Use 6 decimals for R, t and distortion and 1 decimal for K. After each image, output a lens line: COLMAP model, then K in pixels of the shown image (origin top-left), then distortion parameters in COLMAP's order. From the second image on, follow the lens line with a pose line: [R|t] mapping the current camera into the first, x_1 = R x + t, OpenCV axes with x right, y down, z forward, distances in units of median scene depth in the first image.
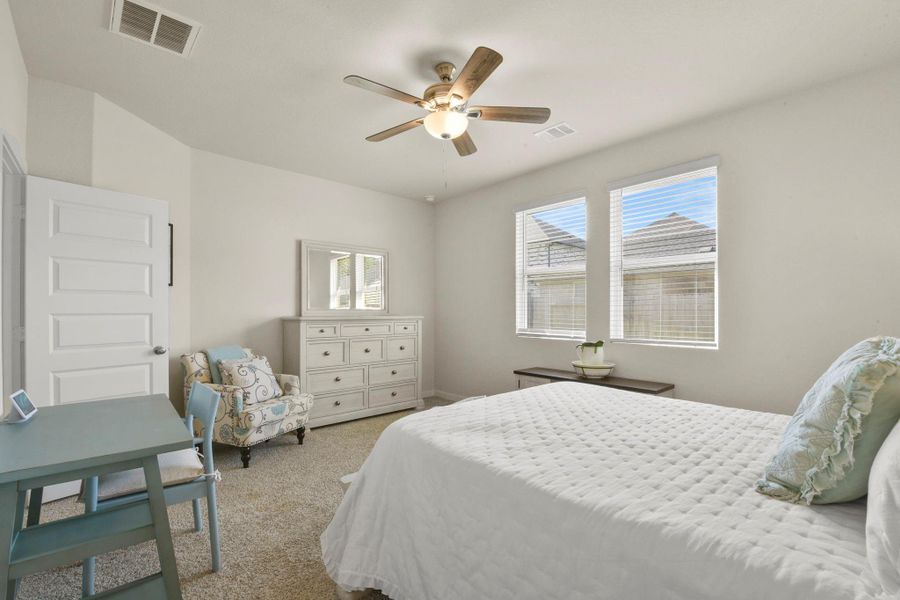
lens RADIAL K [[398.9, 0, 449.8], [0, 398.9, 308.8], [0, 0, 1]] dist [-0.003980, -0.000668]
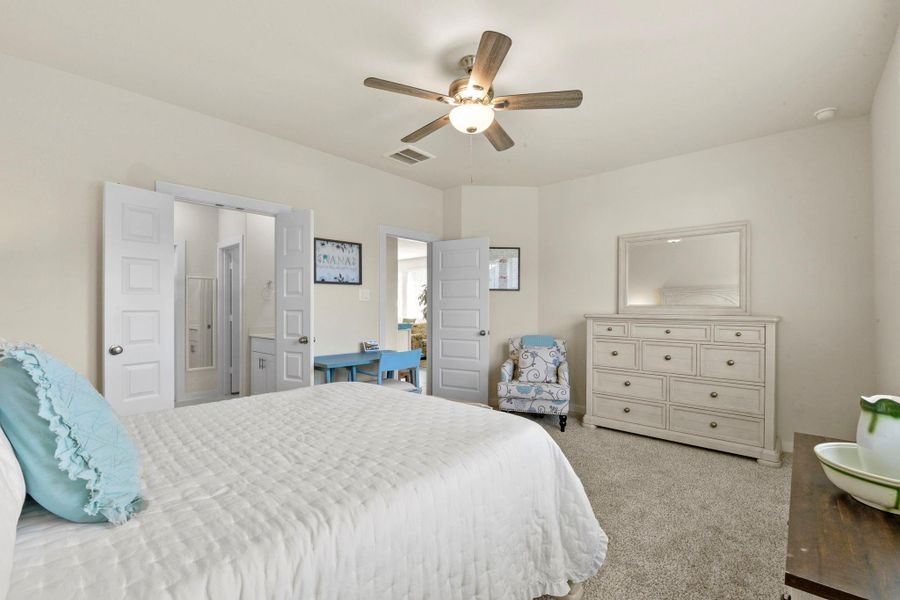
lens RADIAL K [[398.9, 0, 449.5], [0, 398.9, 301.0], [0, 0, 1]] dist [-0.003980, -0.000668]
pose [[0.091275, -0.016358, -0.995691, 0.585606], [0.002761, 0.999865, -0.016173, 0.002017], [0.995822, -0.001273, 0.091308, 0.511357]]
